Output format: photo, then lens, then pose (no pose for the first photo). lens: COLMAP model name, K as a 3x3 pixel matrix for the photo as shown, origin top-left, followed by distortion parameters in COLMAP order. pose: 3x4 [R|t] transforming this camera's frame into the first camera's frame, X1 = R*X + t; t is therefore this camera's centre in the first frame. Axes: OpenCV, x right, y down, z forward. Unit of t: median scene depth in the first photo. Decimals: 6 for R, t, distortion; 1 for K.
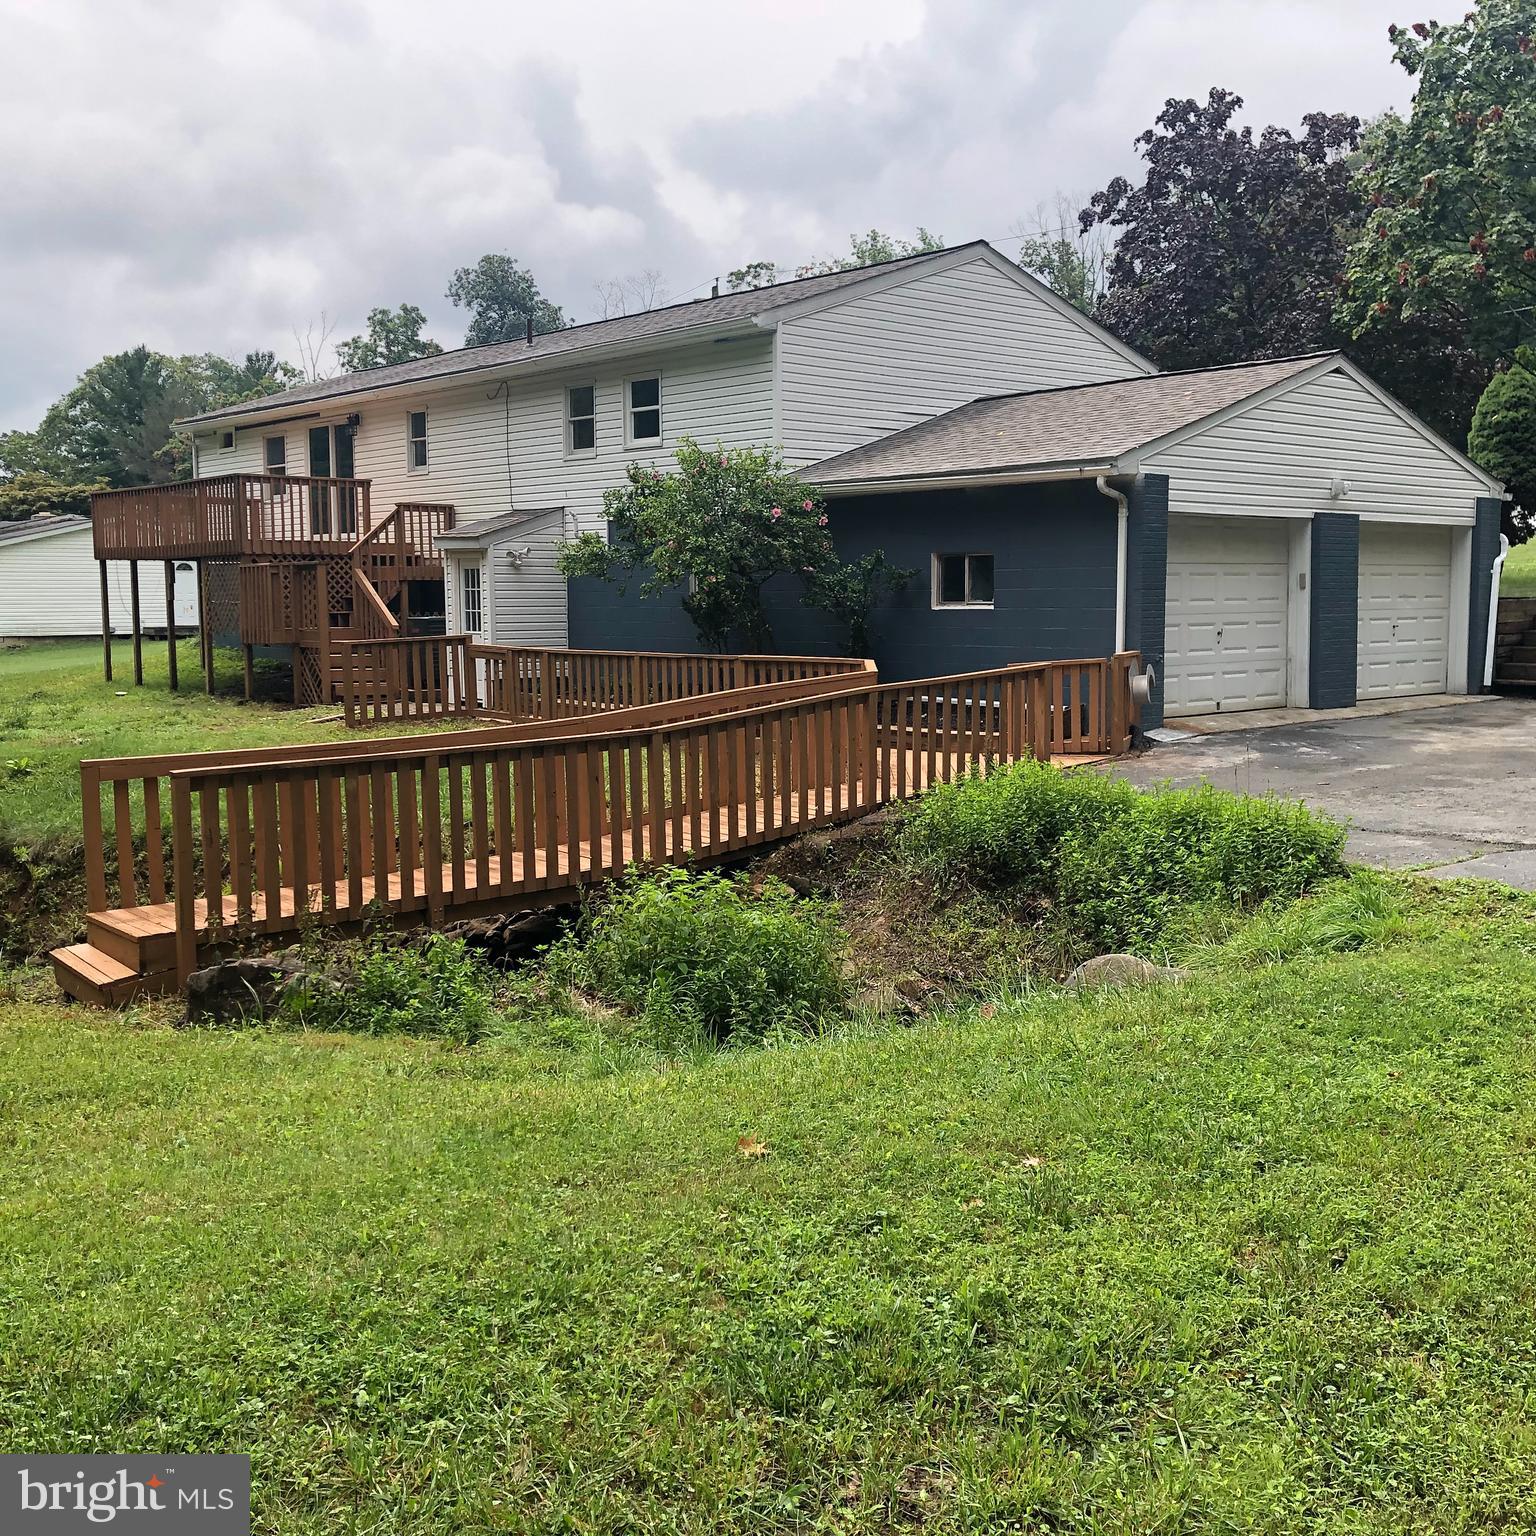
lens RADIAL K [[1630.2, 0, 767.4], [0, 1630.2, 764.6], [0, 0, 1]] dist [0.052017, 0.000000]
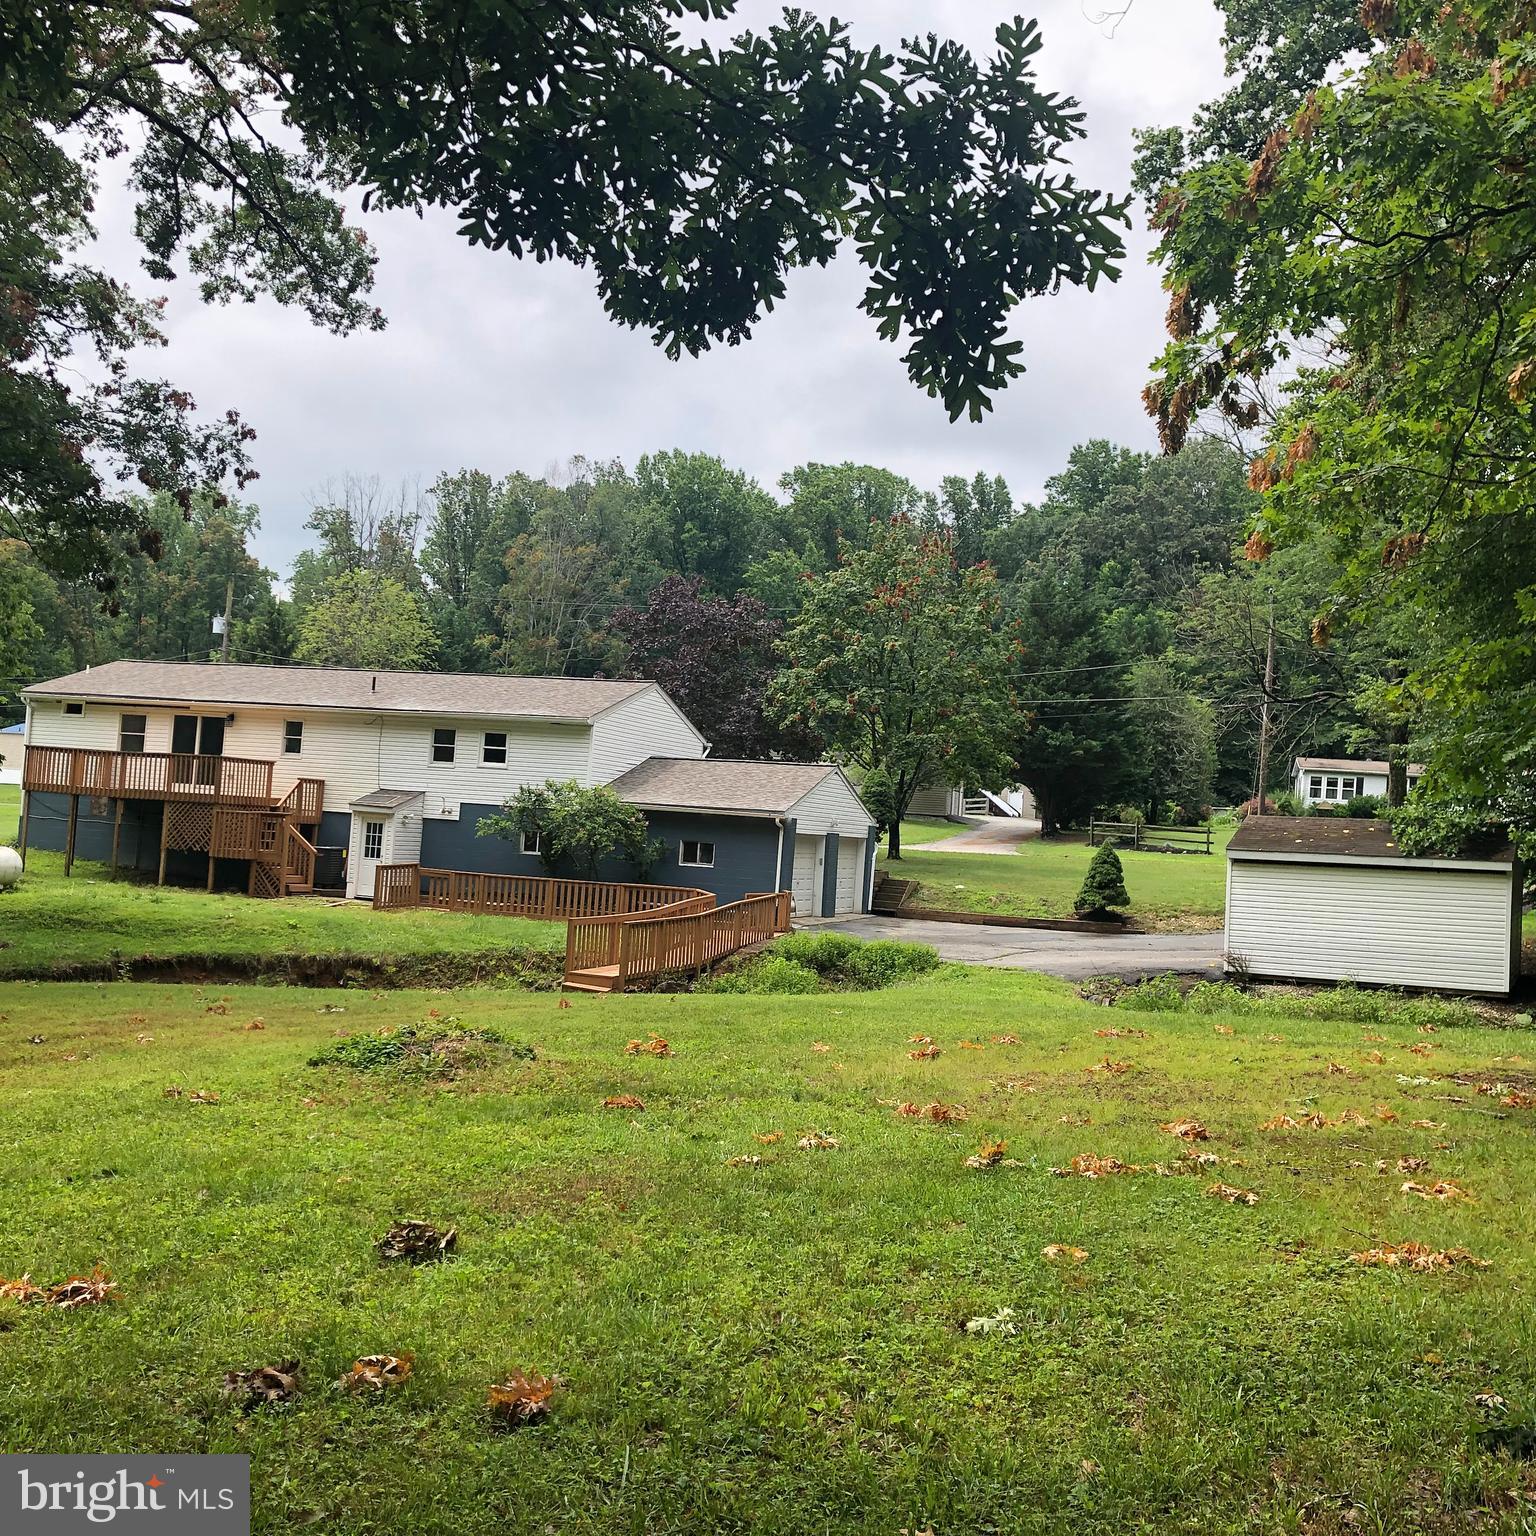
lens RADIAL K [[1630.2, 0, 768.7], [0, 1630.2, 768.6], [0, 0, 1]] dist [0.052017, 0.000000]
pose [[0.867691, 0.078855, 0.490809, -0.715792], [-0.015857, 0.991227, -0.131219, 0.049109], [-0.496851, 0.106075, 0.861329, -0.774529]]
